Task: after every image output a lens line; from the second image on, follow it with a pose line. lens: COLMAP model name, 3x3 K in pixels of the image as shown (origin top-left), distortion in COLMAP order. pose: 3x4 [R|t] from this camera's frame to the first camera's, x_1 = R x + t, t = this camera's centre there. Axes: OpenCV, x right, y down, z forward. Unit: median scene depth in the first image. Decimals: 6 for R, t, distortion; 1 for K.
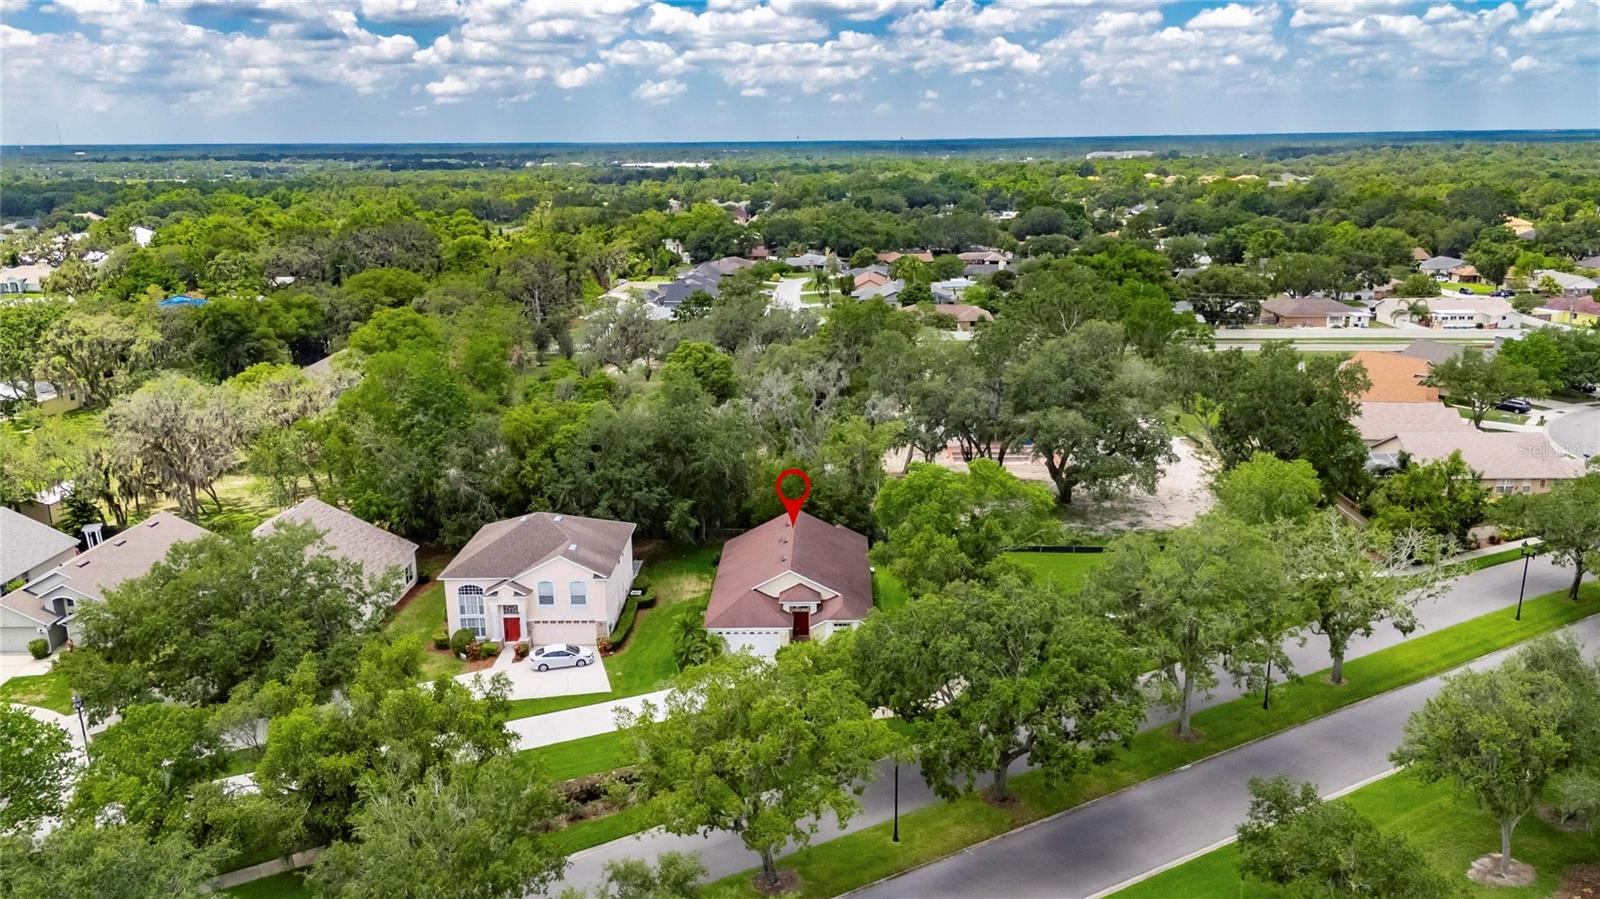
lens RADIAL K [[1072.3, 0, 800.0], [0, 1072.3, 449.5], [0, 0, 1]] dist [0.005207, 0.001452]
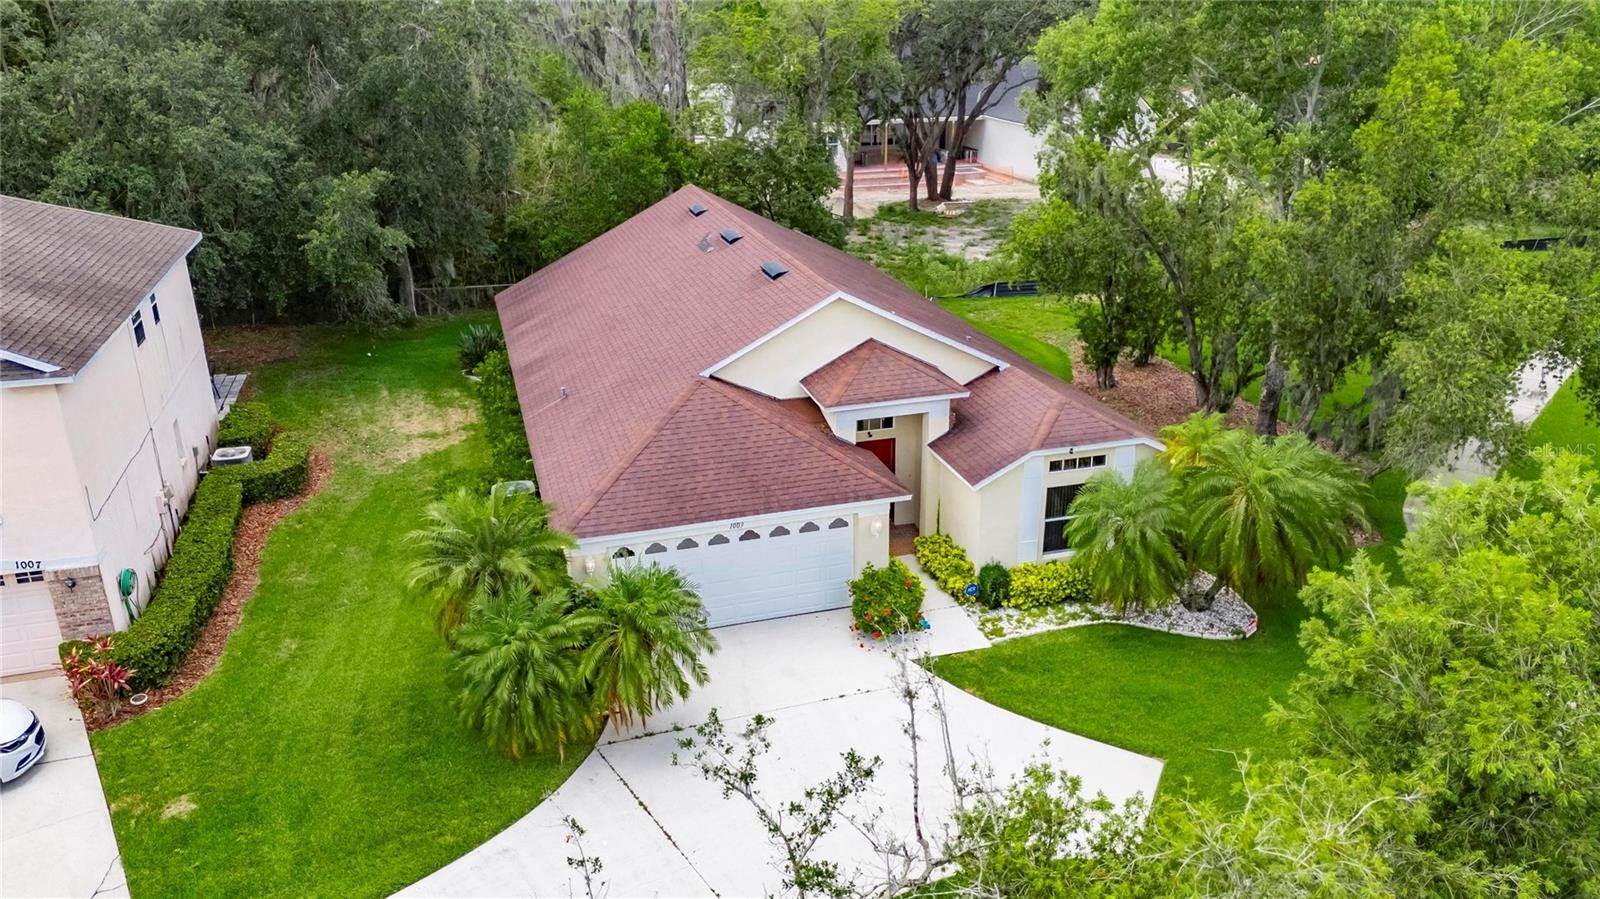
lens RADIAL K [[1072.3, 0, 800.0], [0, 1072.3, 449.5], [0, 0, 1]] dist [0.005207, 0.001452]
pose [[0.941222, -0.105128, 0.321013, -0.104294], [0.068094, 0.989878, 0.124519, 0.110567], [-0.330854, -0.095342, 0.938853, 0.699074]]
